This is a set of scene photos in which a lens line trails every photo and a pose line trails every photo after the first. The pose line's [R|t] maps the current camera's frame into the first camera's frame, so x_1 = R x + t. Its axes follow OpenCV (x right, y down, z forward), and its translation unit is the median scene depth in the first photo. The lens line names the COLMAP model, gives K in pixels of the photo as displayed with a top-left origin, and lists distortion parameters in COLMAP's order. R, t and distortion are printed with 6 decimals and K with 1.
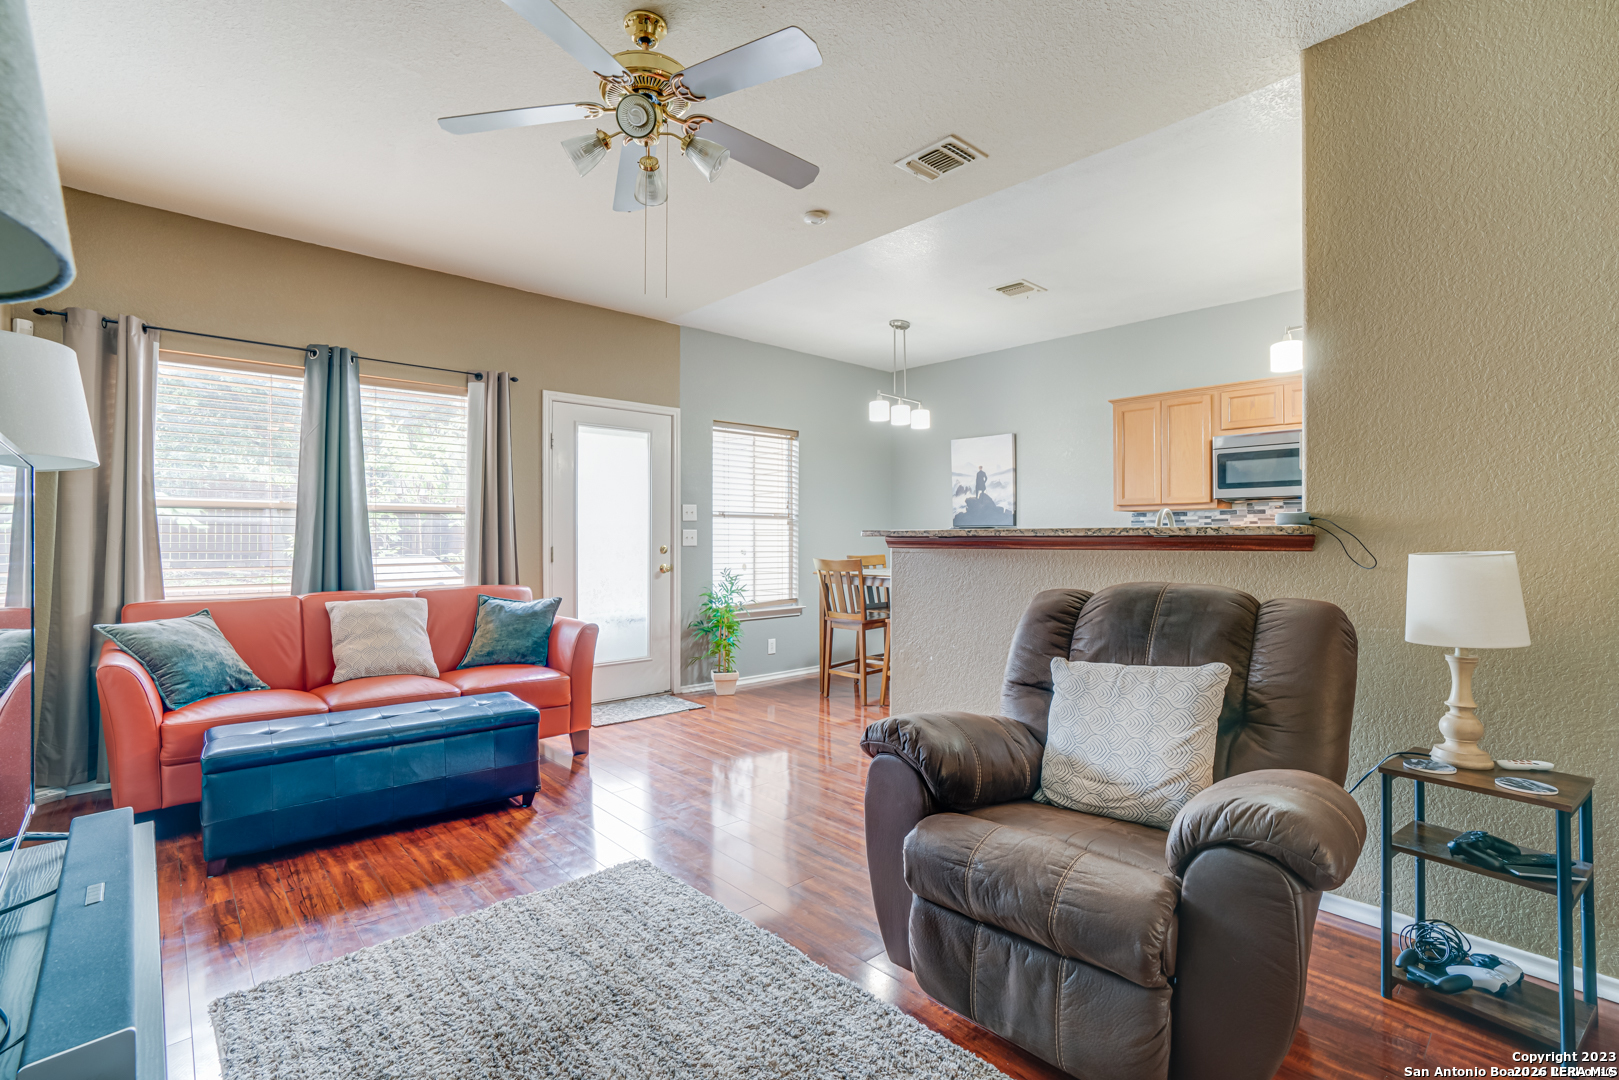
lens RADIAL K [[733.7, 0, 809.5], [0, 733.7, 540.0], [0, 0, 1]] dist [-0.056070, 0.027753]
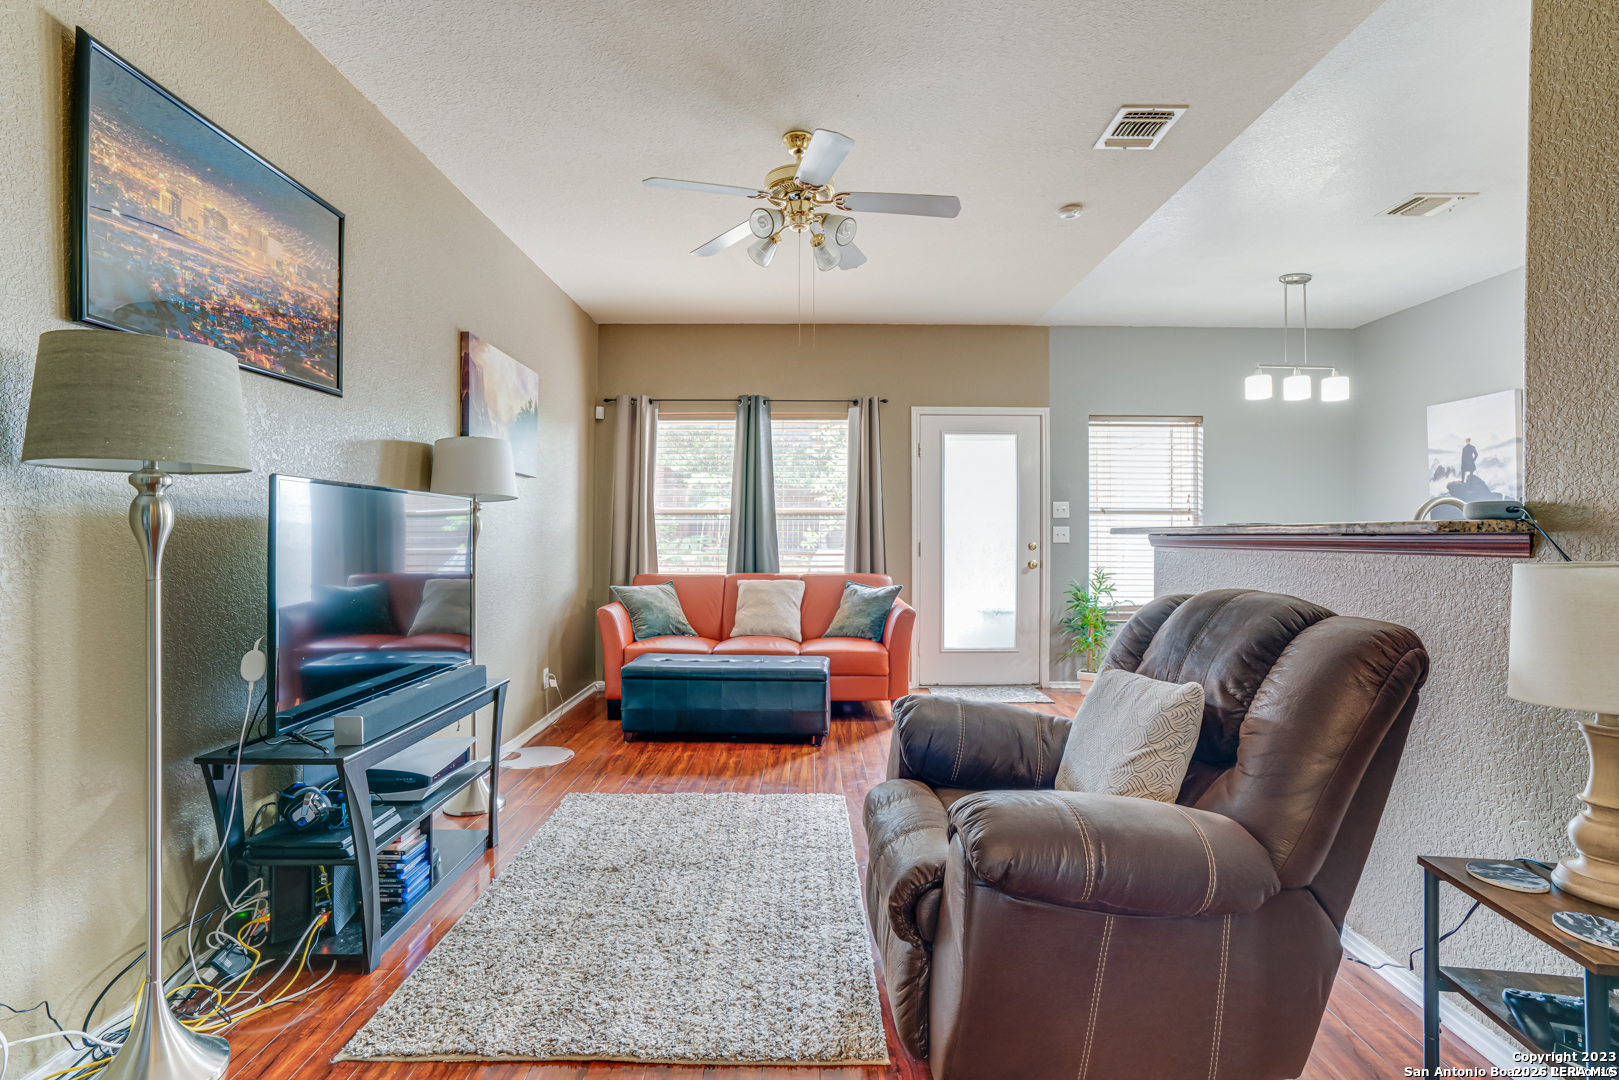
lens RADIAL K [[751.0, 0, 812.0], [0, 751.0, 533.6], [0, 0, 1]] dist [-0.058893, 0.032126]
pose [[0.737466, 0.001999, -0.675381, 0.335430], [-0.004171, 0.999990, -0.001595, -0.001872], [0.675371, 0.003993, 0.737467, 0.015937]]
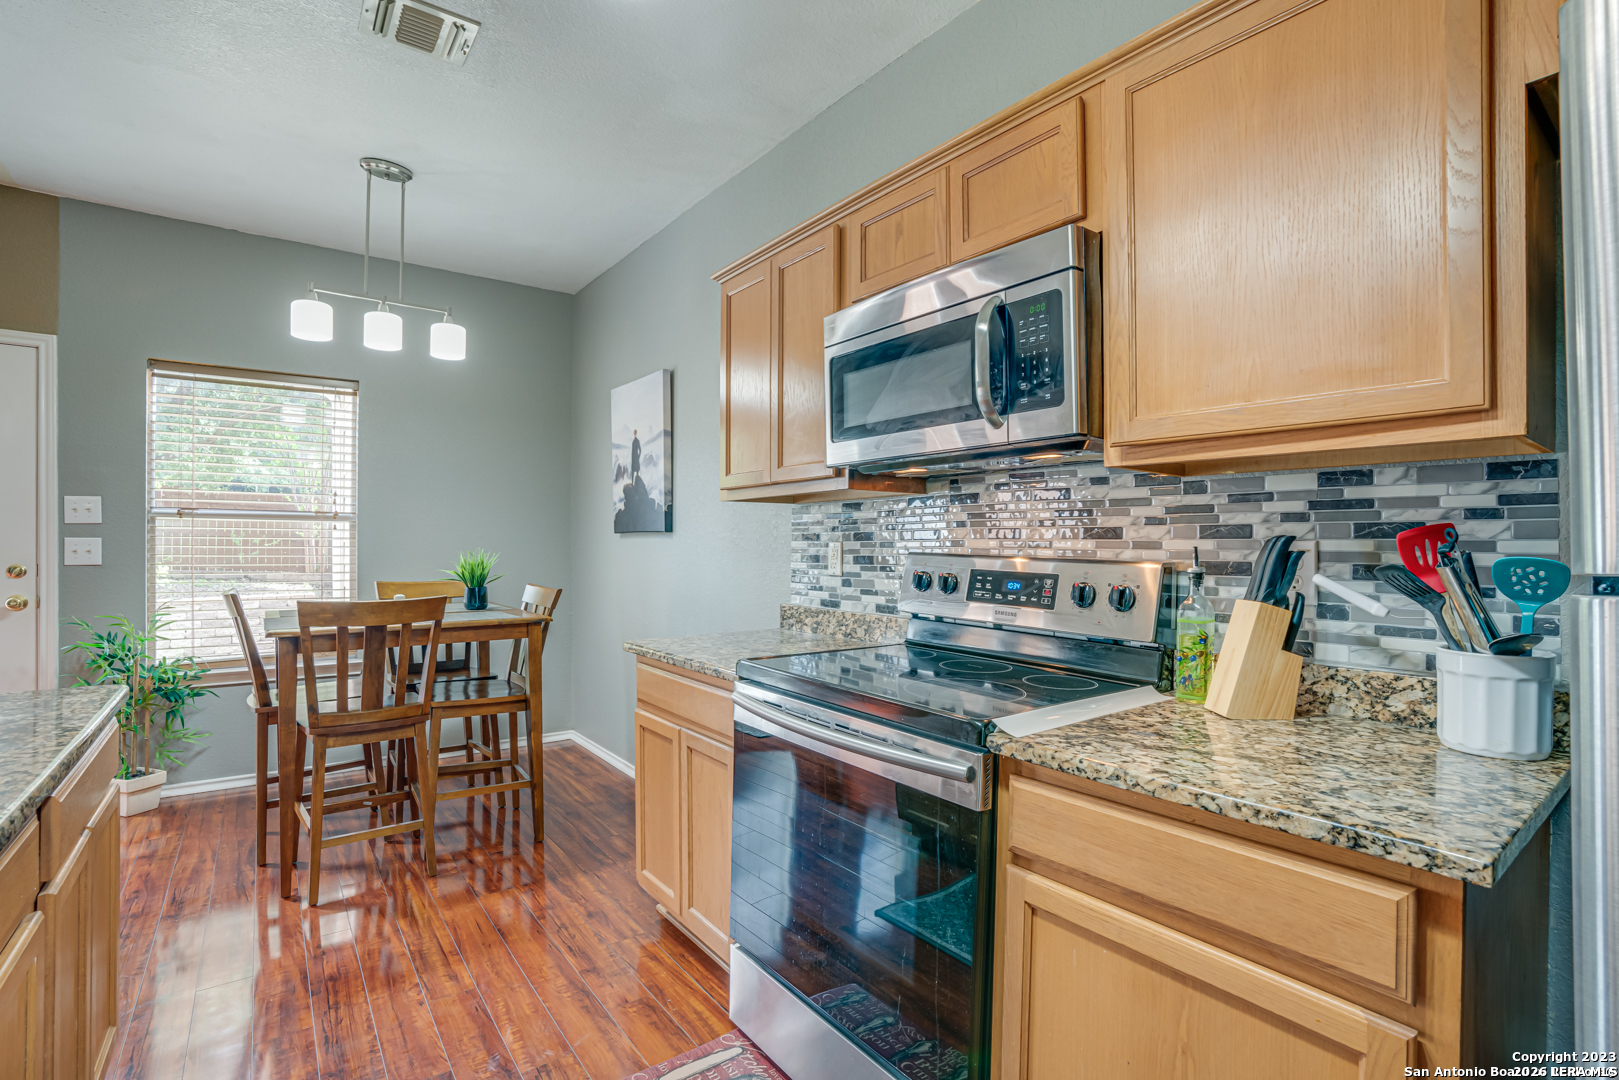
lens RADIAL K [[758.4, 0, 800.8], [0, 758.4, 545.4], [0, 0, 1]] dist [-0.069821, 0.031517]
pose [[0.994068, 0.003396, -0.108704, 0.594284], [-0.003618, 0.999992, -0.001845, -0.010698], [0.108696, 0.002227, 0.994073, 0.565856]]
